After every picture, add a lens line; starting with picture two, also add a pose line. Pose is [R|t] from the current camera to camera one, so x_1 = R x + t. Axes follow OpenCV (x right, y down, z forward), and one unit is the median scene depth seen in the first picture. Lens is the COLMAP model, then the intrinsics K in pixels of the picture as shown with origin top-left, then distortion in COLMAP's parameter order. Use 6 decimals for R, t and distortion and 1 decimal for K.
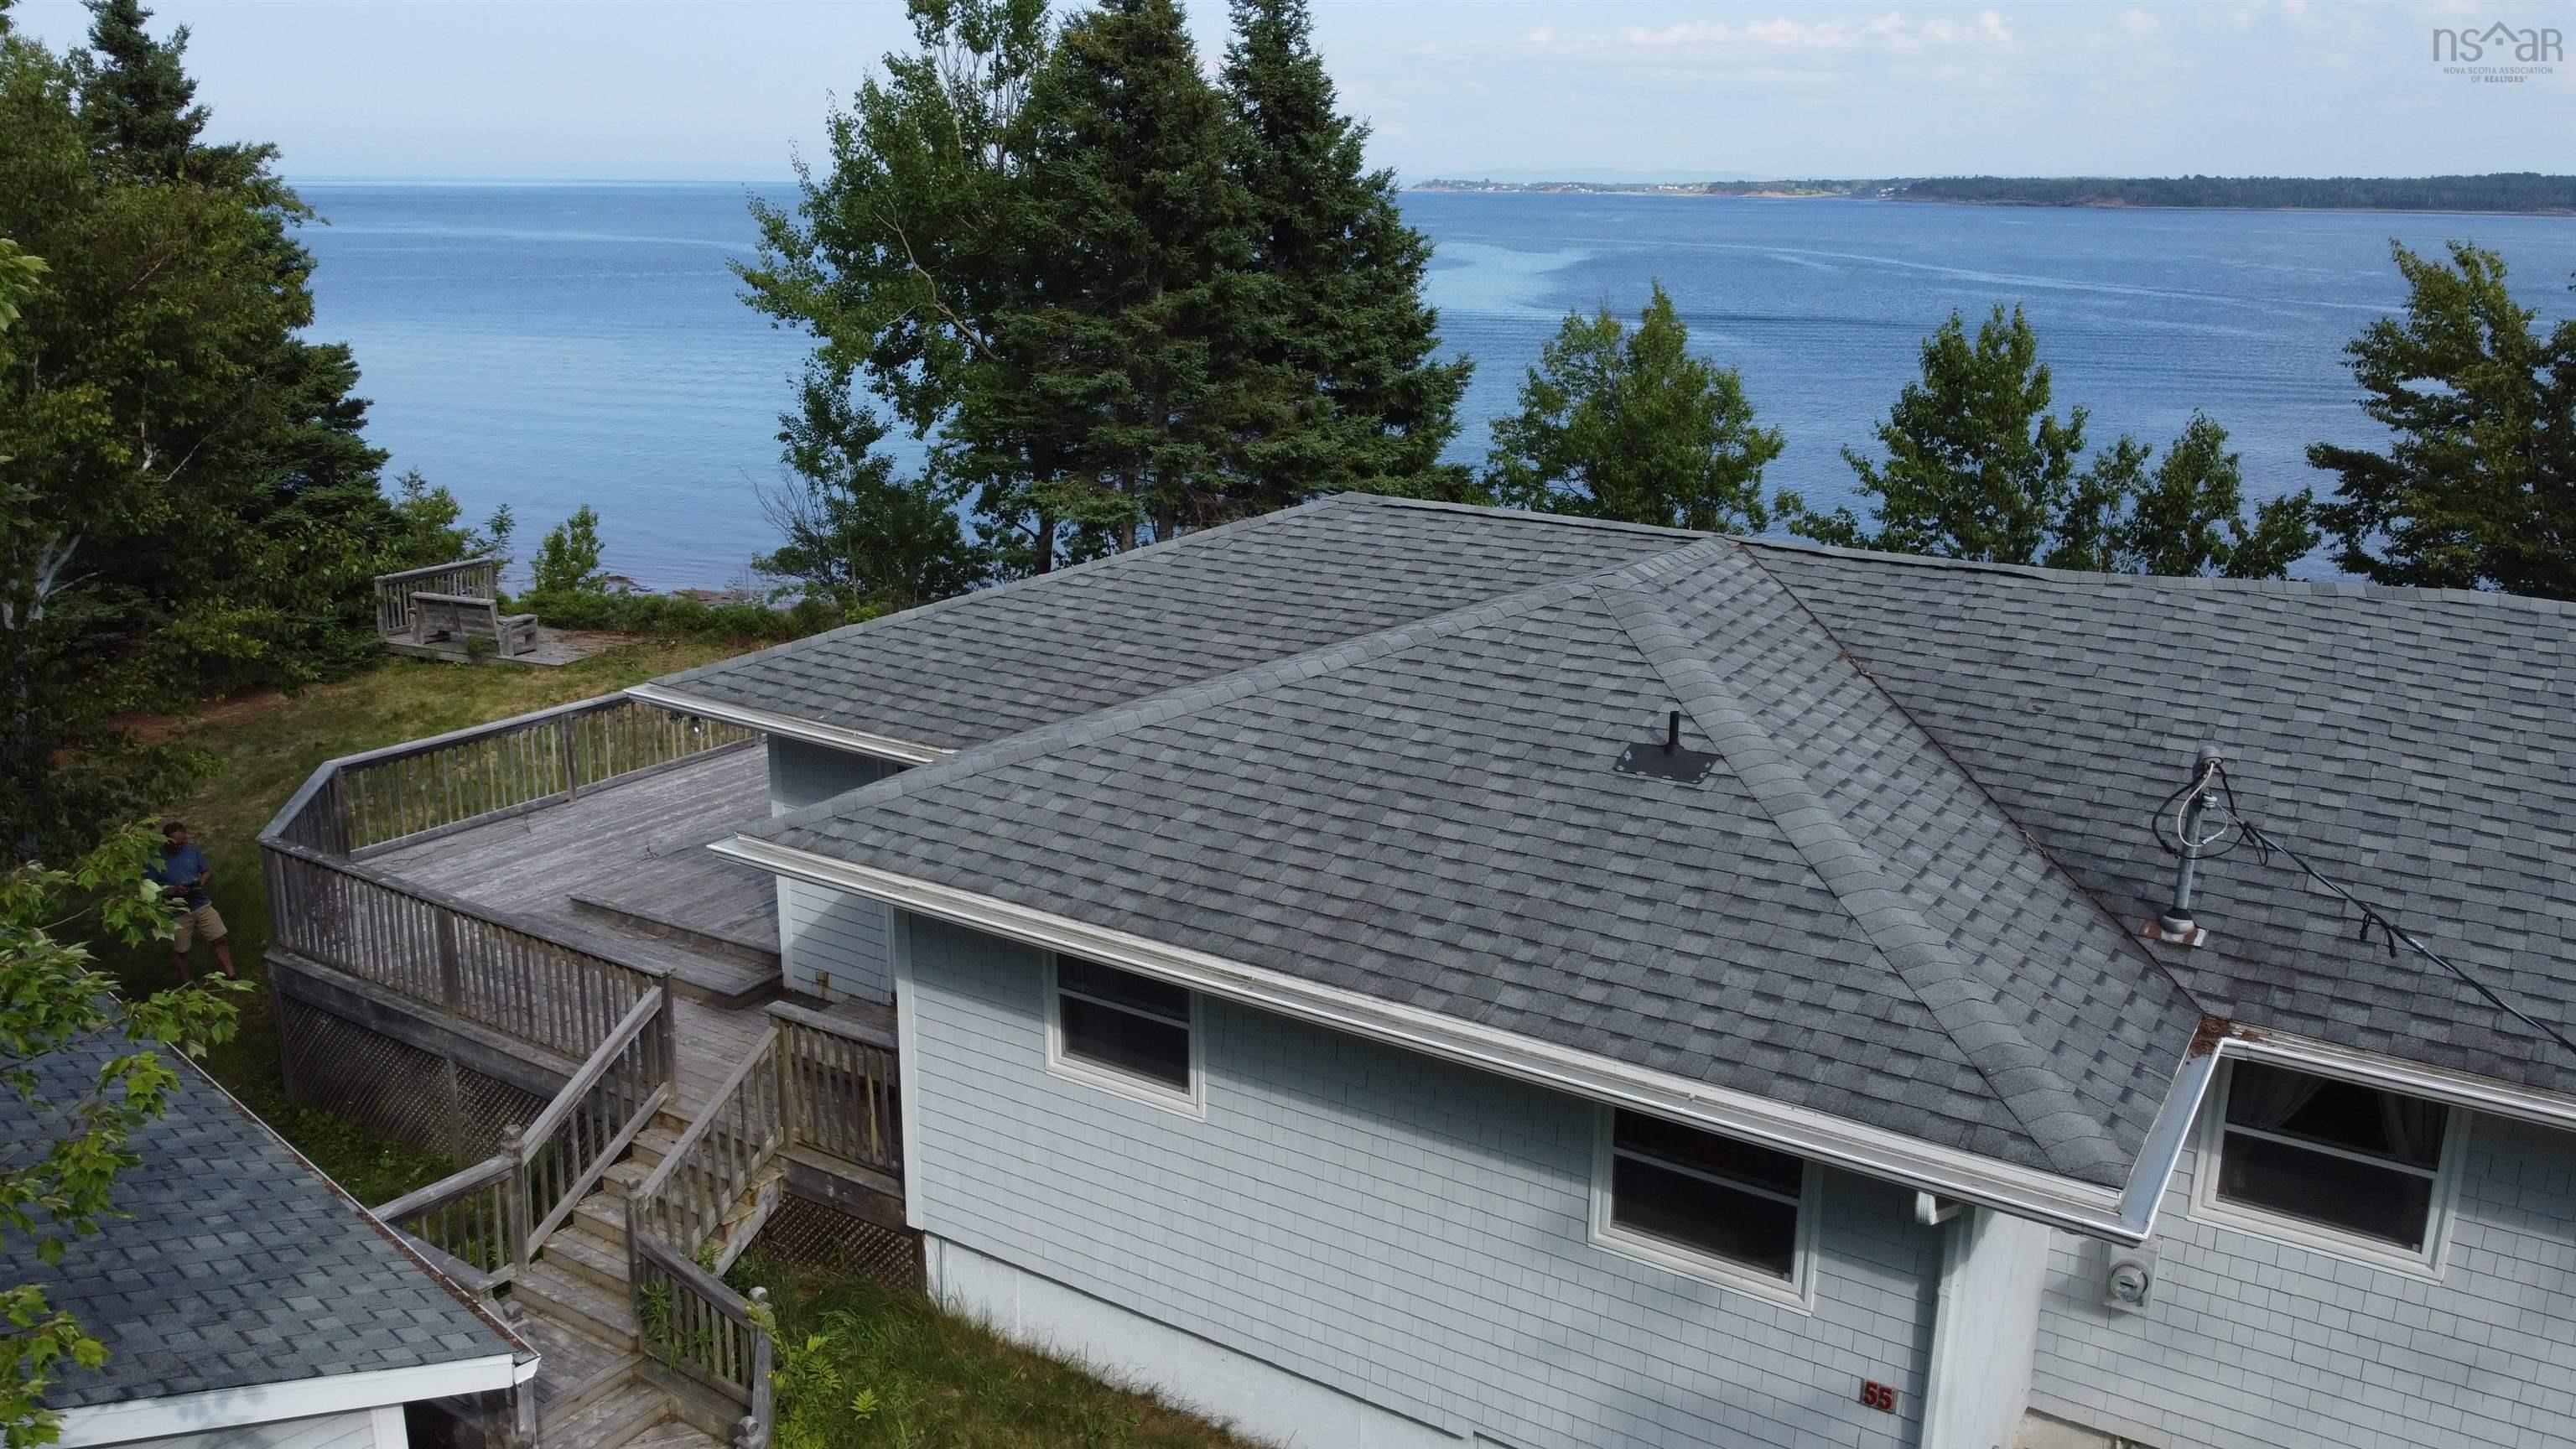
lens RADIAL K [[1947.0, 0, 1288.0], [0, 1947.0, 724.5], [0, 0, 1]] dist [-0.006840, -0.005801]
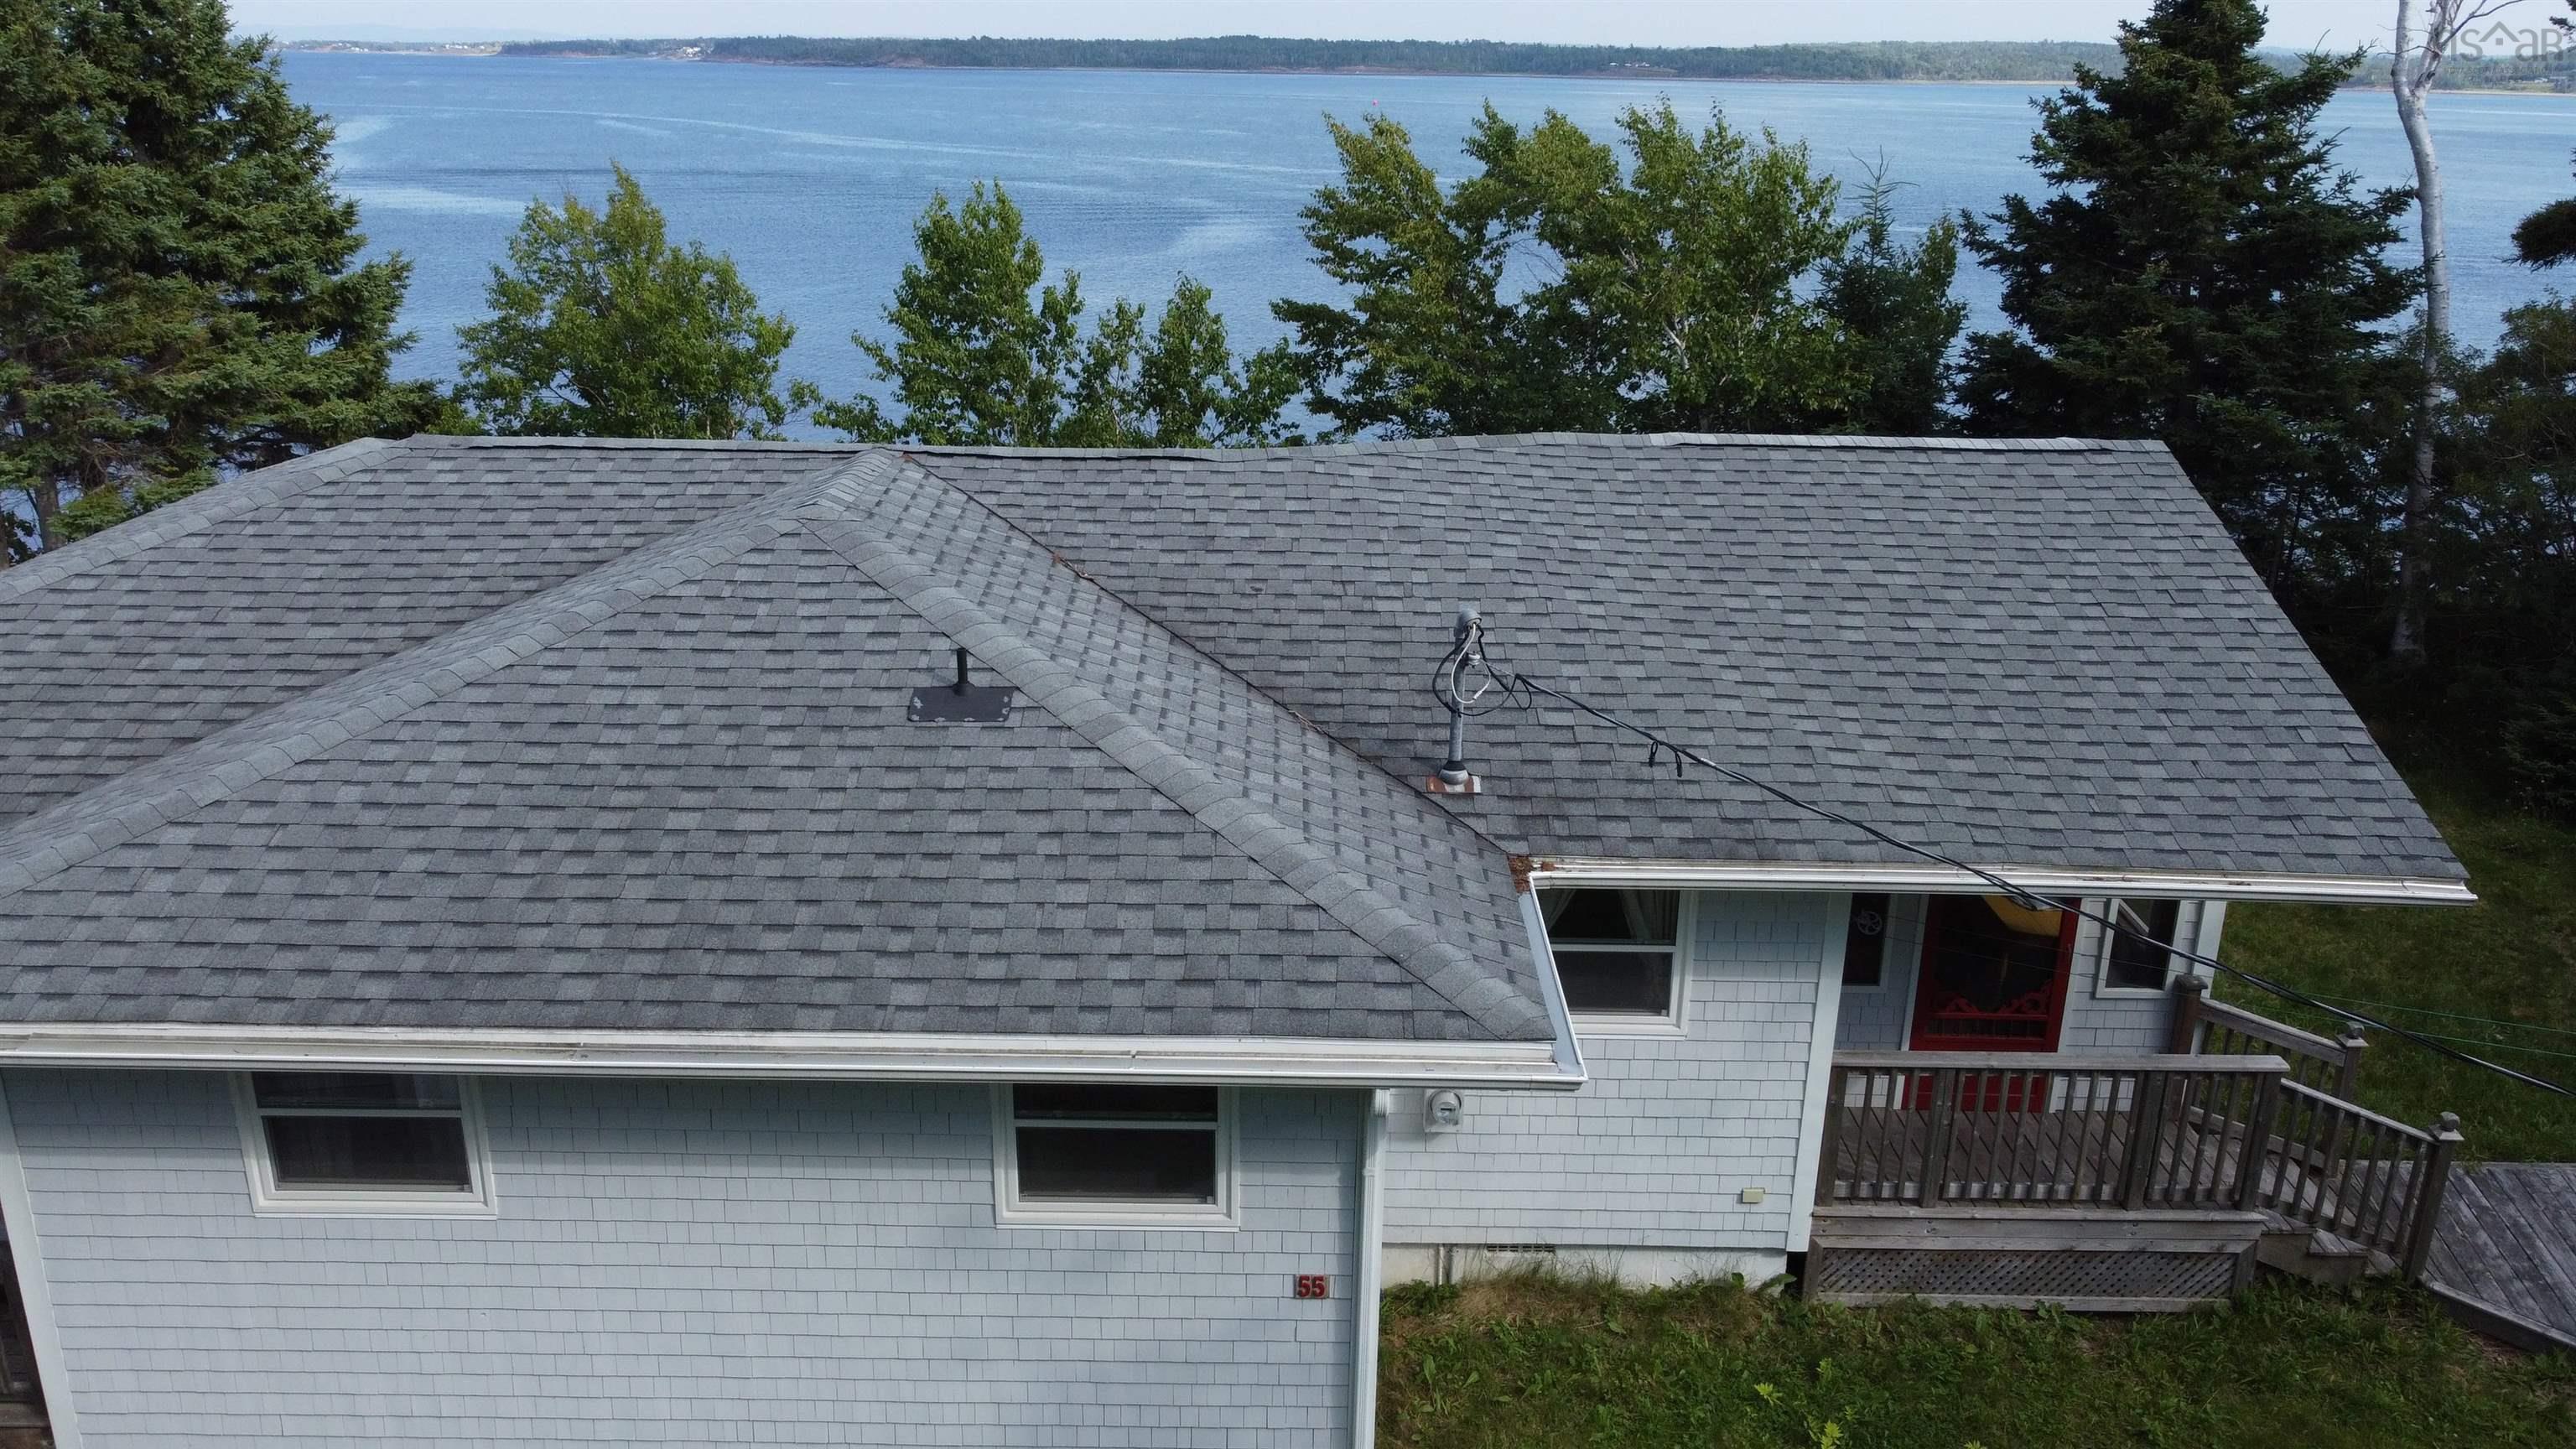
lens RADIAL K [[1947.0, 0, 1288.0], [0, 1947.0, 724.5], [0, 0, 1]] dist [-0.006840, -0.005801]
pose [[0.839593, -0.172321, 0.515160, -0.145346], [0.137915, 0.984897, 0.104678, -0.043257], [-0.525418, -0.016839, 0.850678, 0.111457]]
